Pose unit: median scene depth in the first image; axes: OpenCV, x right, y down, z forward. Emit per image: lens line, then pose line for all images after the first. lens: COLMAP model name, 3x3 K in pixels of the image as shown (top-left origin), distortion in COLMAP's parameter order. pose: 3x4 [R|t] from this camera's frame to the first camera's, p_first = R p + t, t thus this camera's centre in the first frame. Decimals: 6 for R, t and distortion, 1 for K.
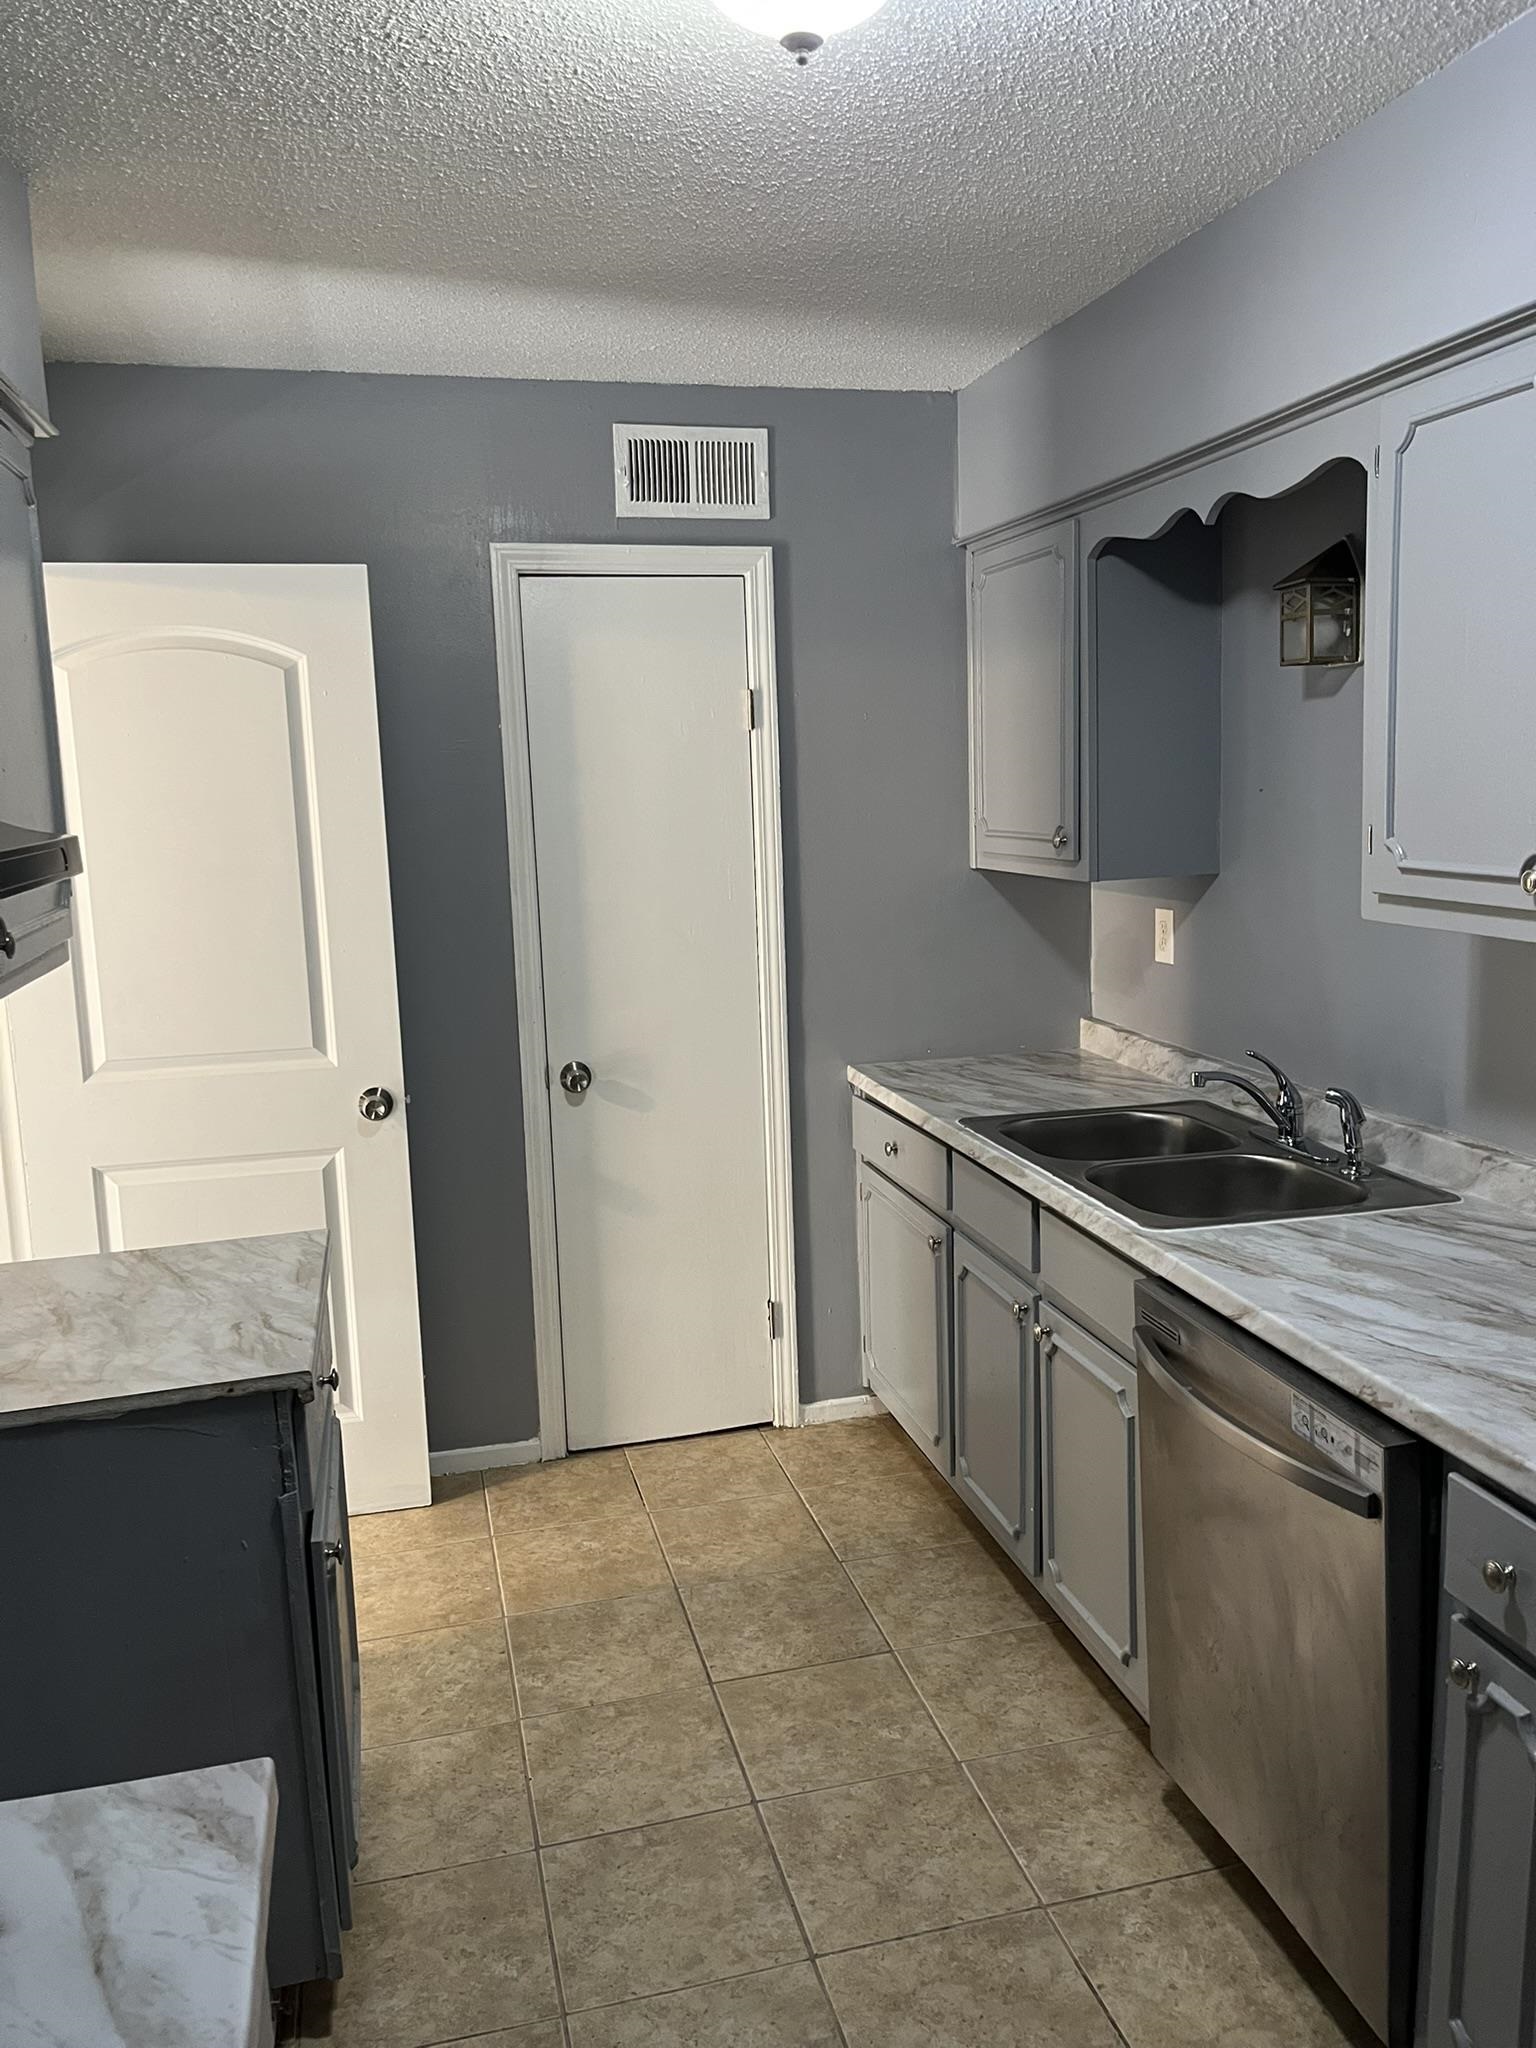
lens RADIAL K [[1548.9, 0, 782.2], [0, 1548.9, 1028.2], [0, 0, 1]] dist [0.057196, -0.086328]
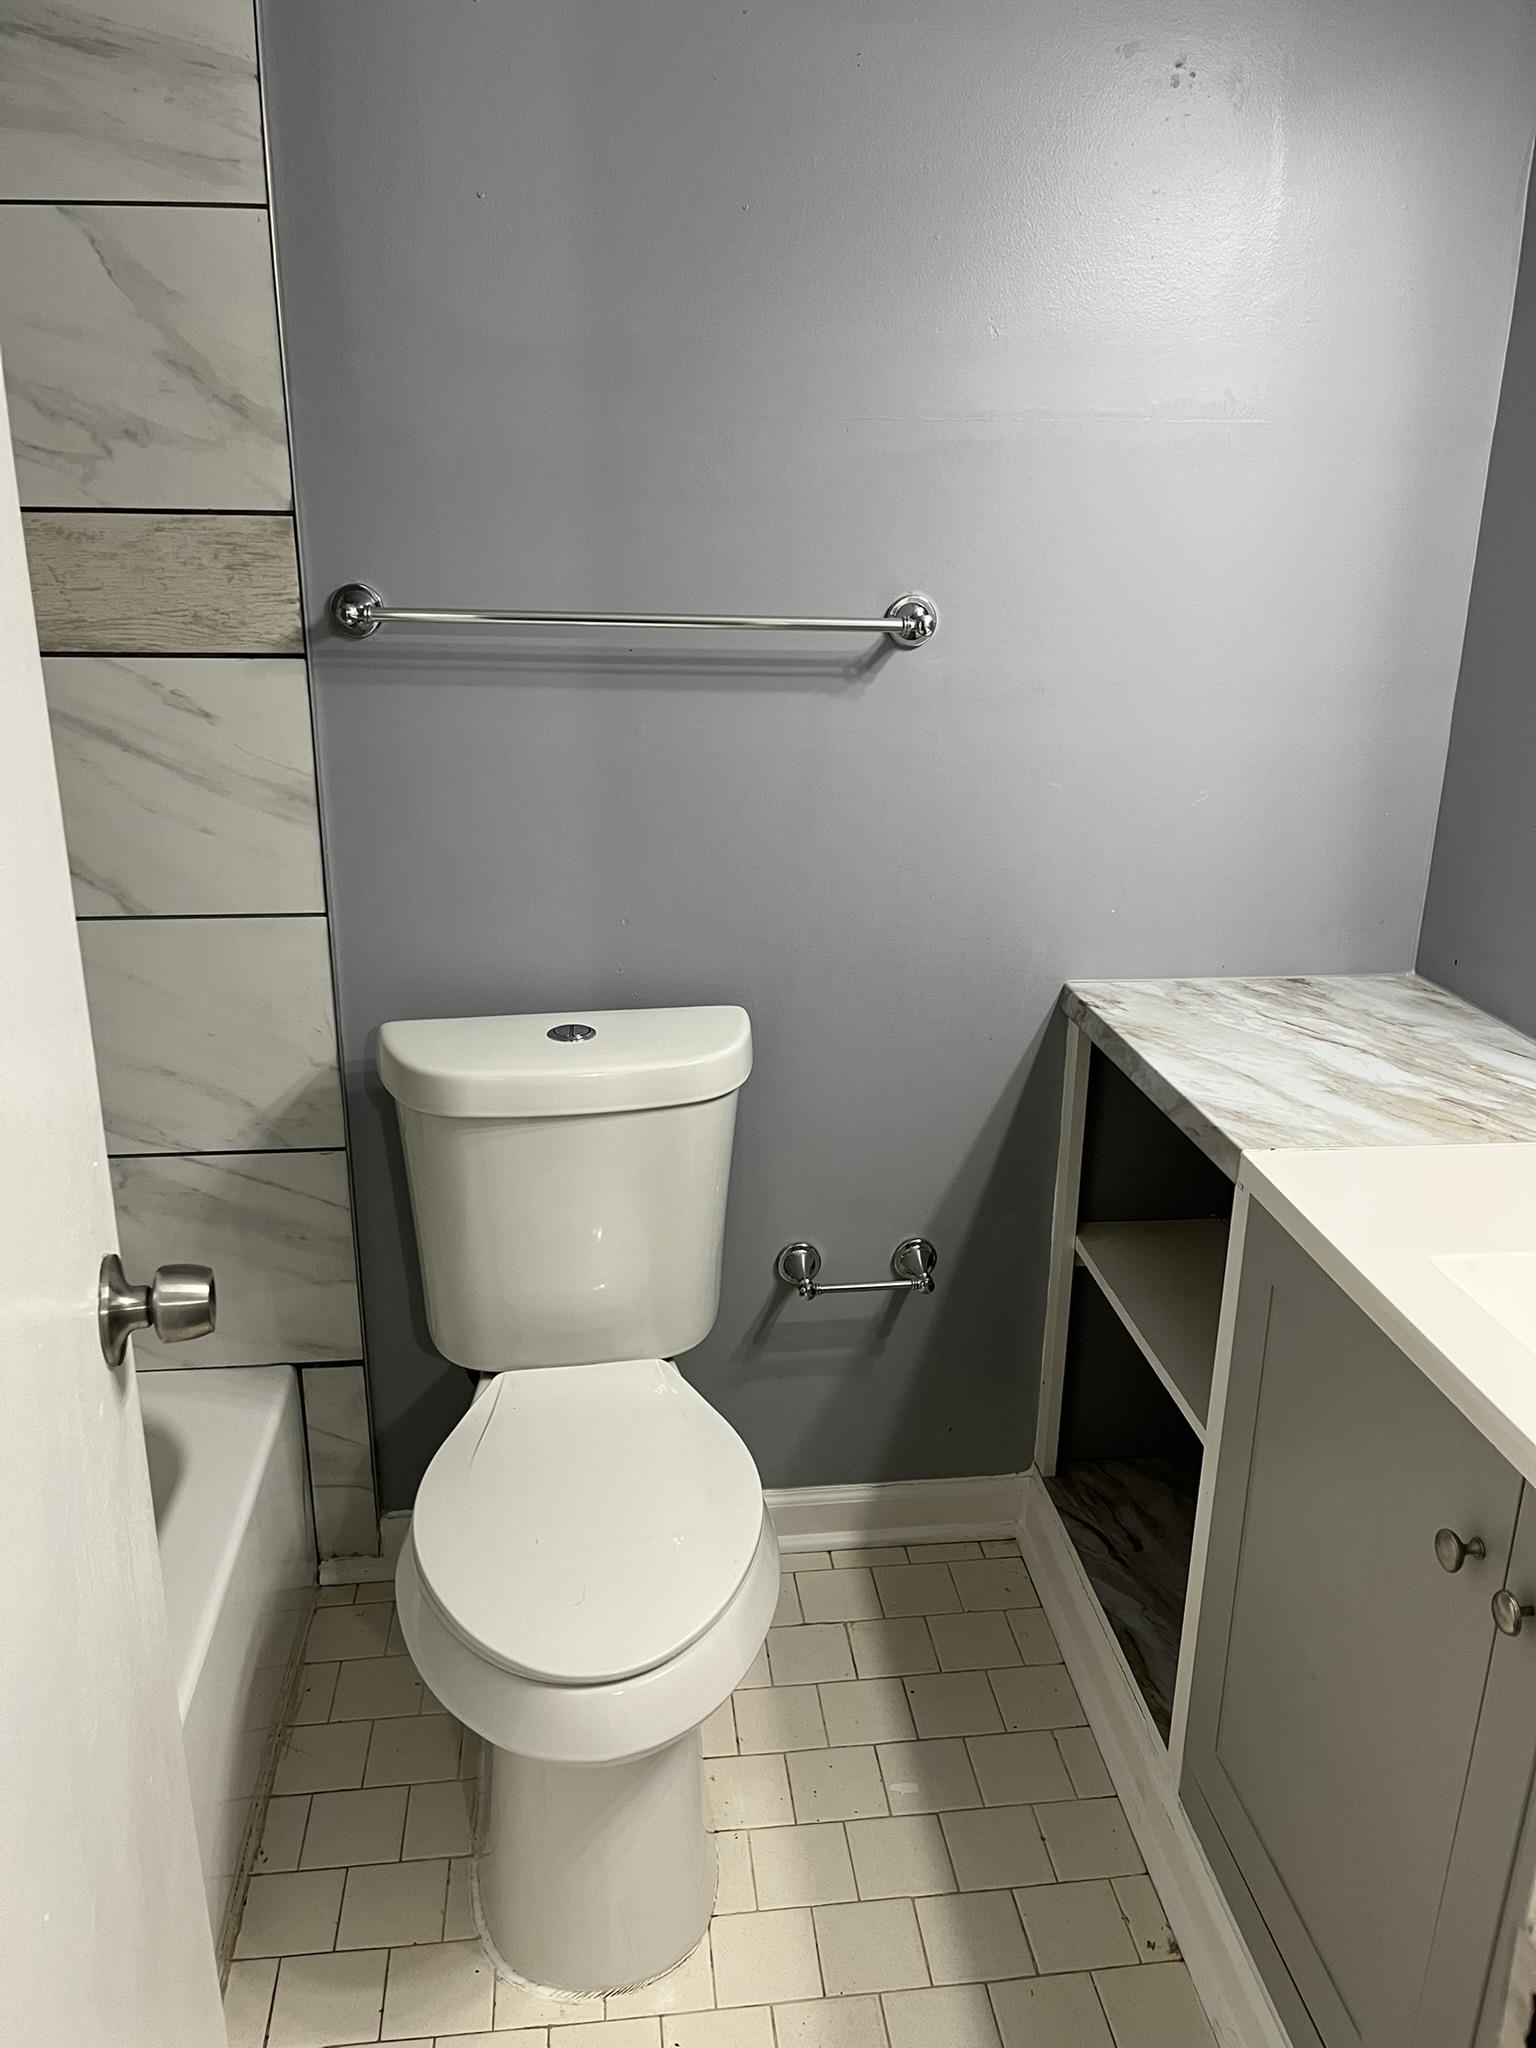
lens RADIAL K [[1548.9, 0, 782.2], [0, 1548.9, 1028.2], [0, 0, 1]] dist [0.057196, -0.086328]
pose [[-0.991233, -0.028133, 0.129094, -0.068983], [0.034880, 0.886683, 0.461059, -0.139110], [-0.127436, 0.461520, -0.877929, 1.281418]]
